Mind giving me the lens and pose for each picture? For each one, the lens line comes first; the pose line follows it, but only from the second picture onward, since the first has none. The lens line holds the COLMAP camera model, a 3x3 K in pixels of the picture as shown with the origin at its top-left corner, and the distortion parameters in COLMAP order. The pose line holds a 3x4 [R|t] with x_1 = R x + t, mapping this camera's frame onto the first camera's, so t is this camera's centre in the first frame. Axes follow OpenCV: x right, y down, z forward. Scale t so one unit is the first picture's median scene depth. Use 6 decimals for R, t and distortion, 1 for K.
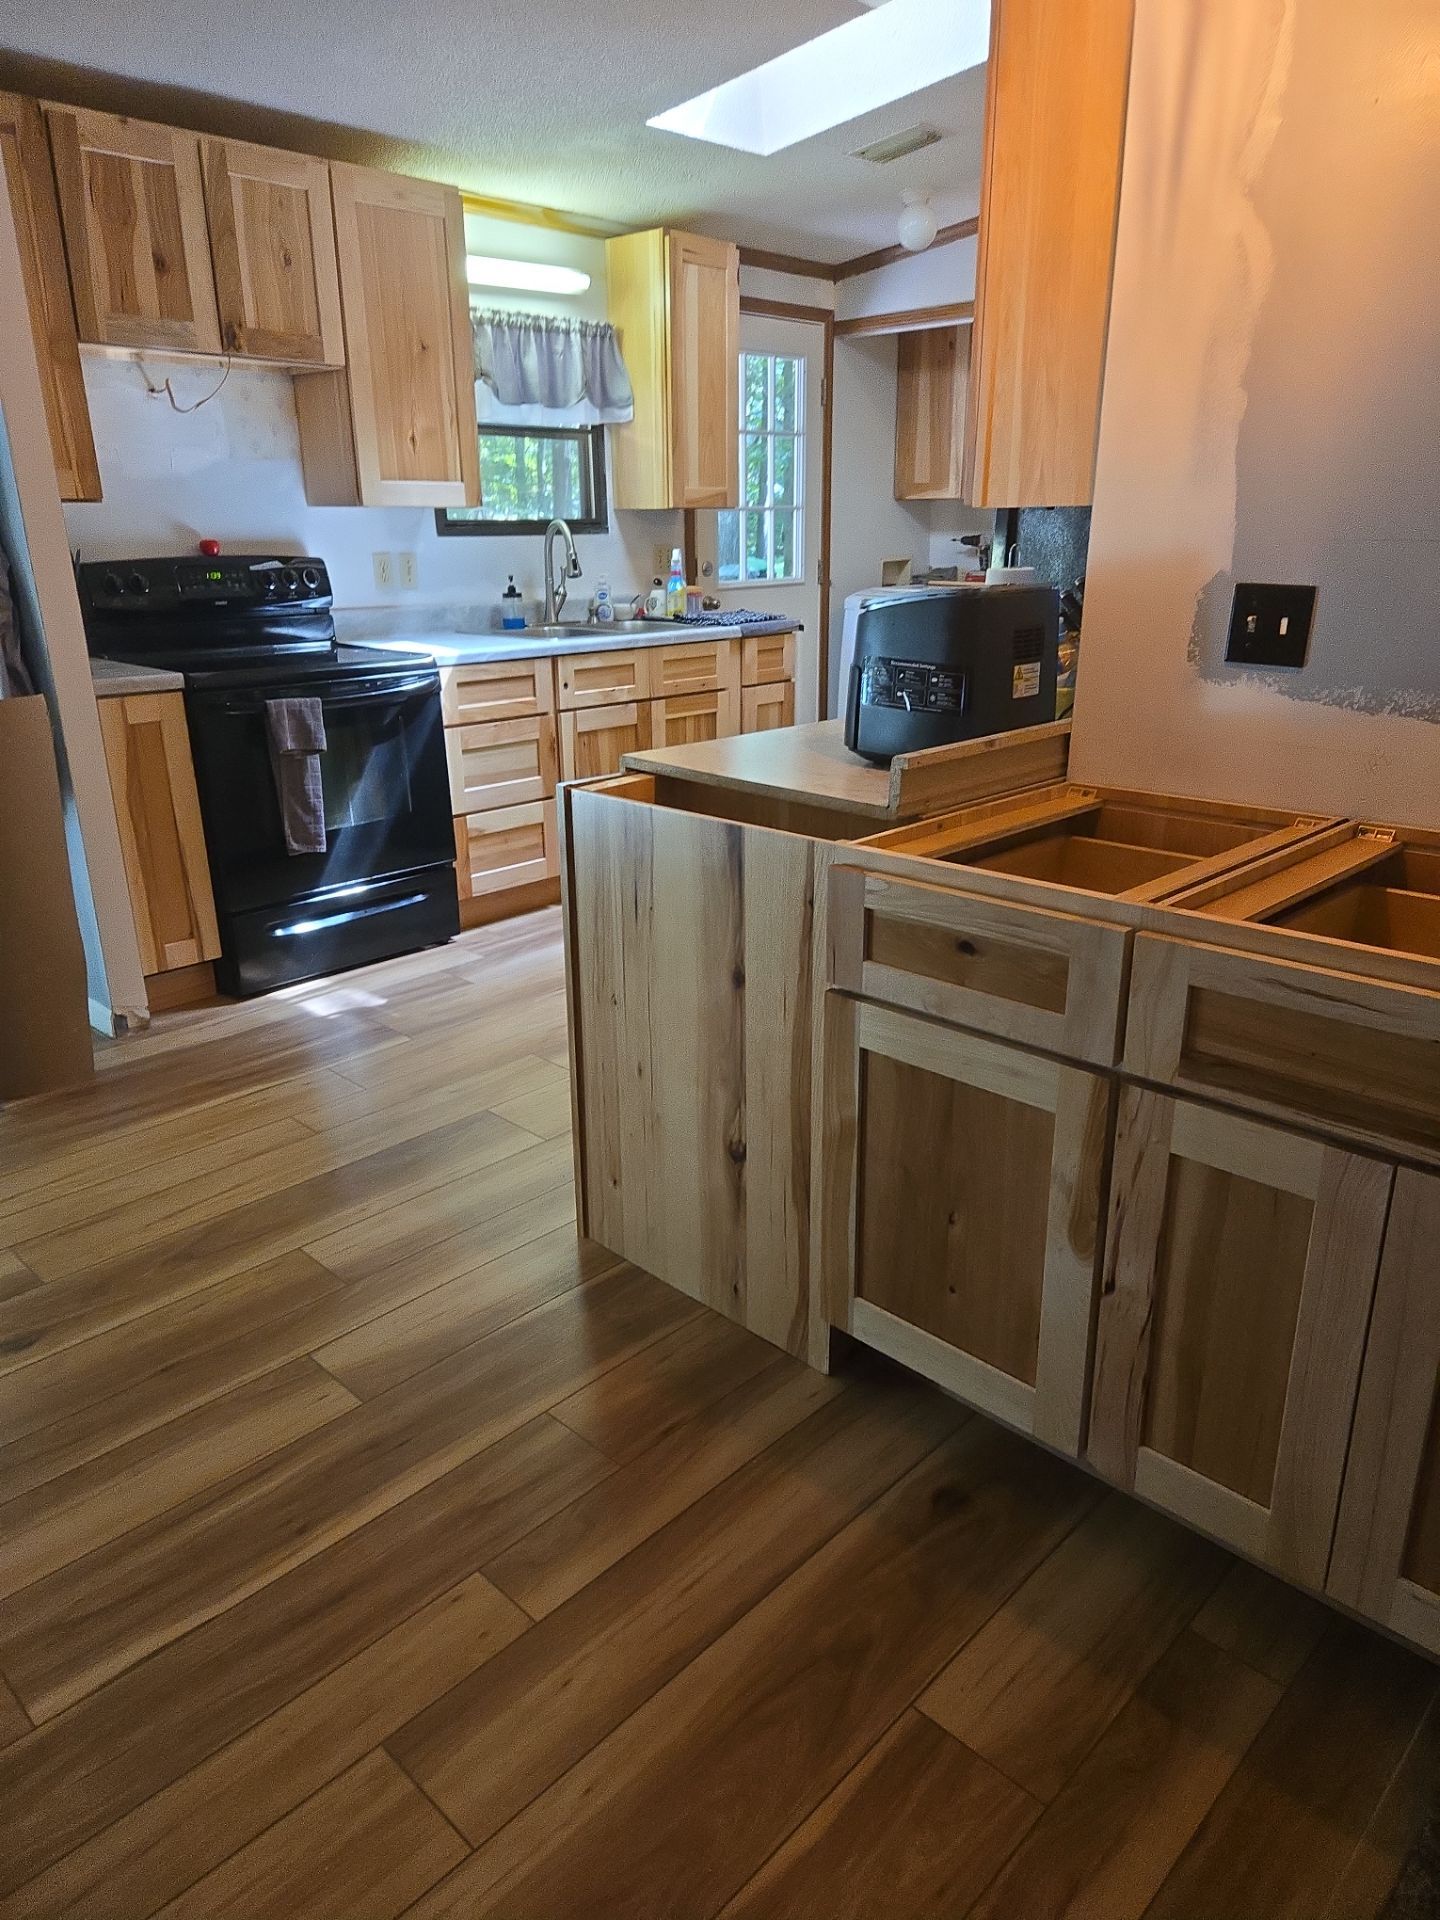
lens RADIAL K [[1282.4, 0, 714.5], [0, 1282.4, 962.6], [0, 0, 1]] dist [0.082250, -0.063600]
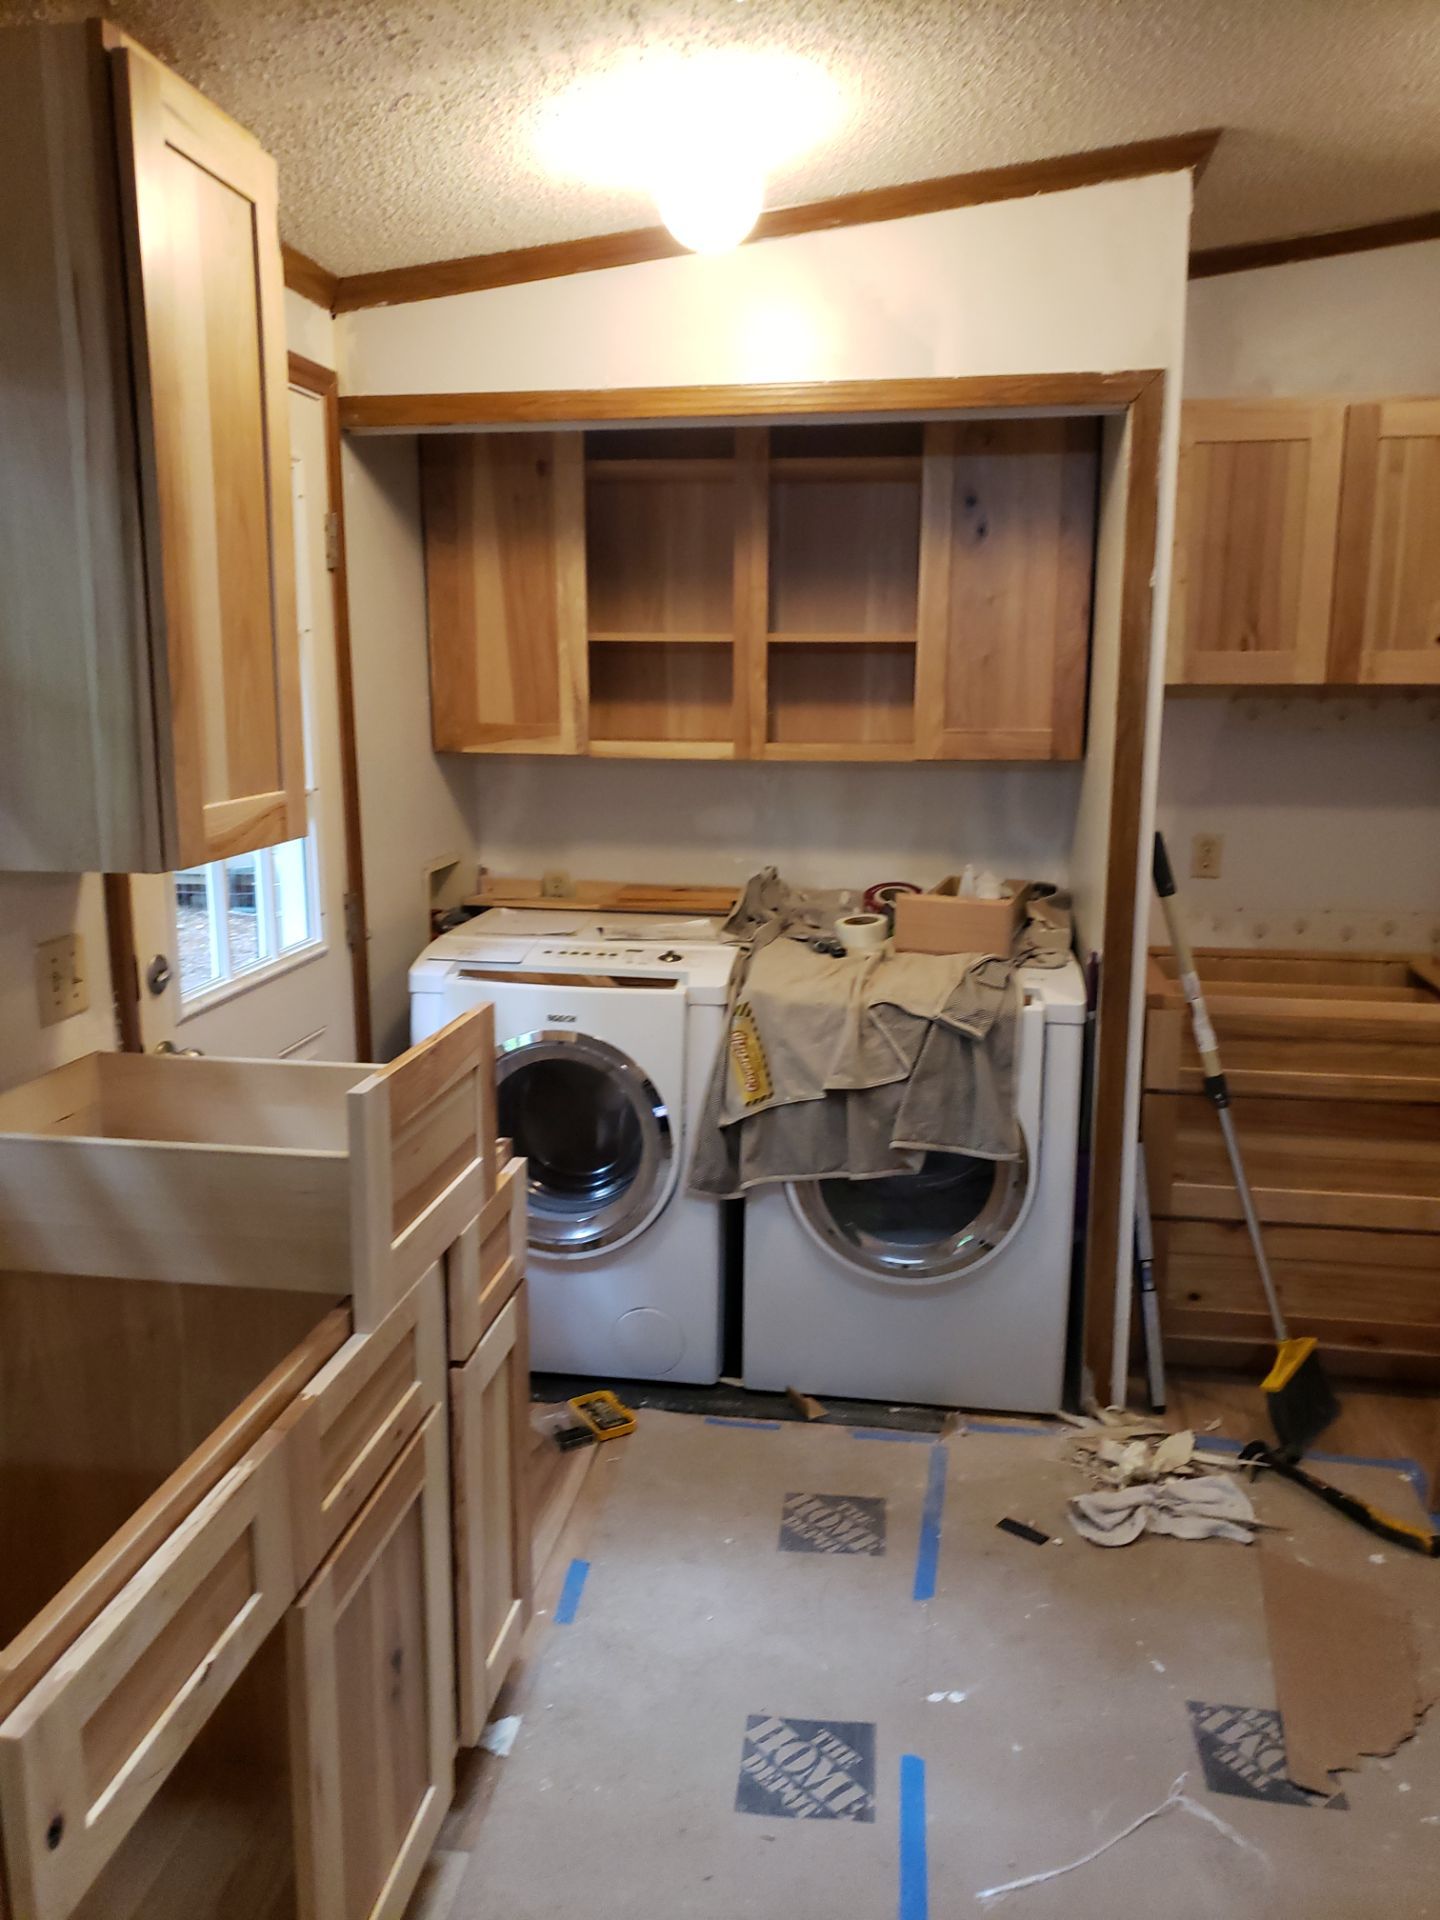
lens RADIAL K [[1493.9, 0, 727.7], [0, 1493.9, 954.4], [0, 0, 1]] dist [0.027097, -0.010659]
pose [[0.814183, -0.099994, 0.571932, -0.231665], [0.181123, 0.979643, -0.086564, -0.475976], [-0.551634, 0.174069, 0.815721, 1.091136]]
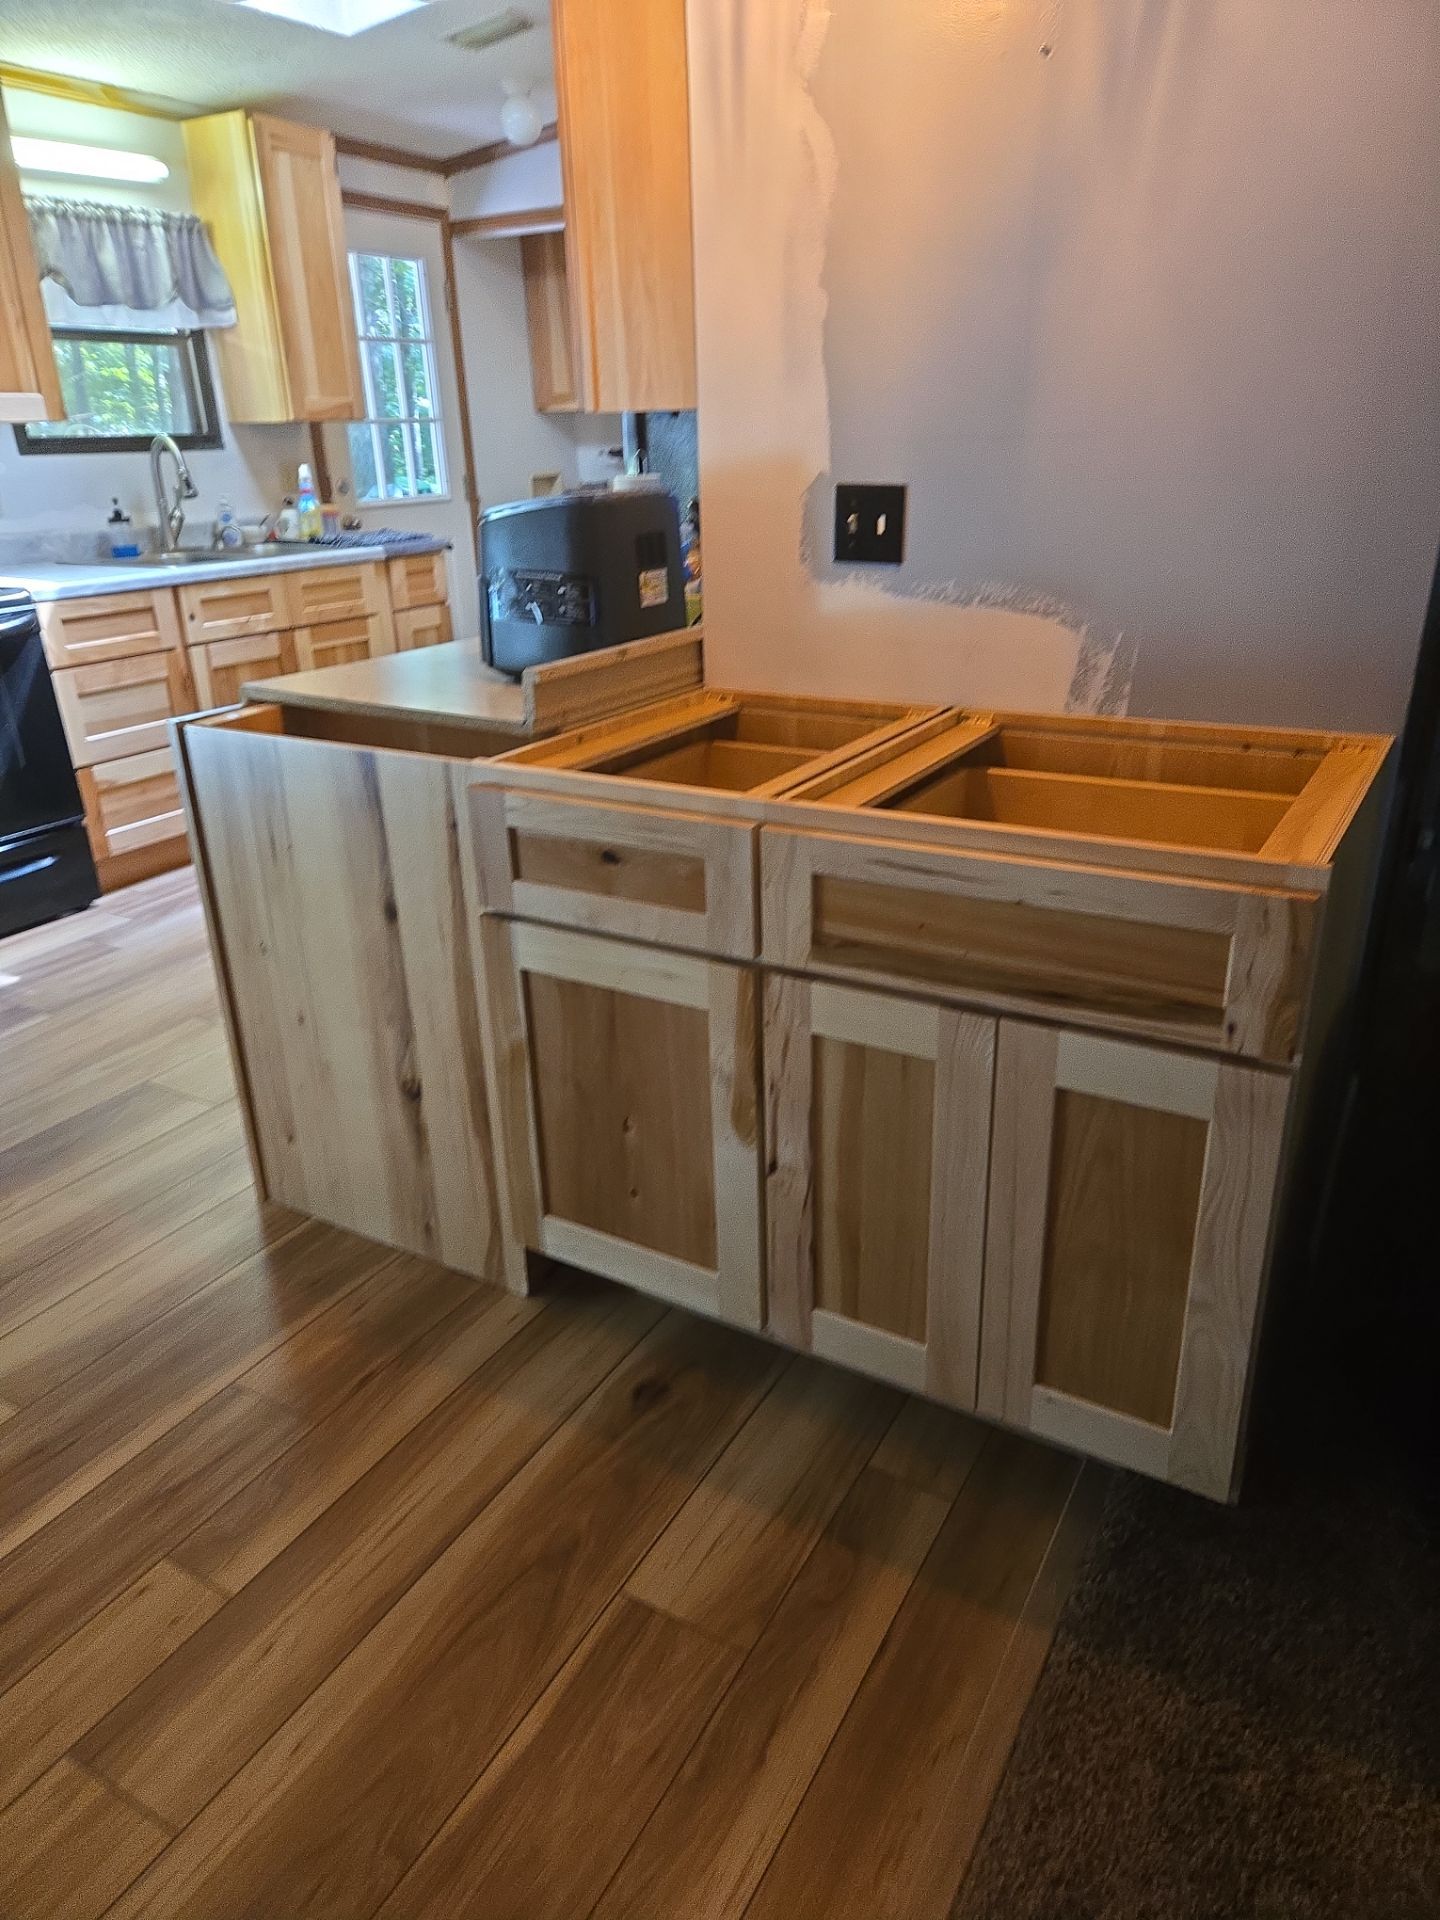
lens RADIAL K [[1282.4, 0, 709.2], [0, 1282.4, 961.9], [0, 0, 1]] dist [0.082250, -0.063600]
pose [[0.971131, -0.107443, 0.212981, 0.028827], [0.095637, 0.993291, 0.065012, 0.006714], [-0.218538, -0.042766, 0.974891, 0.000709]]
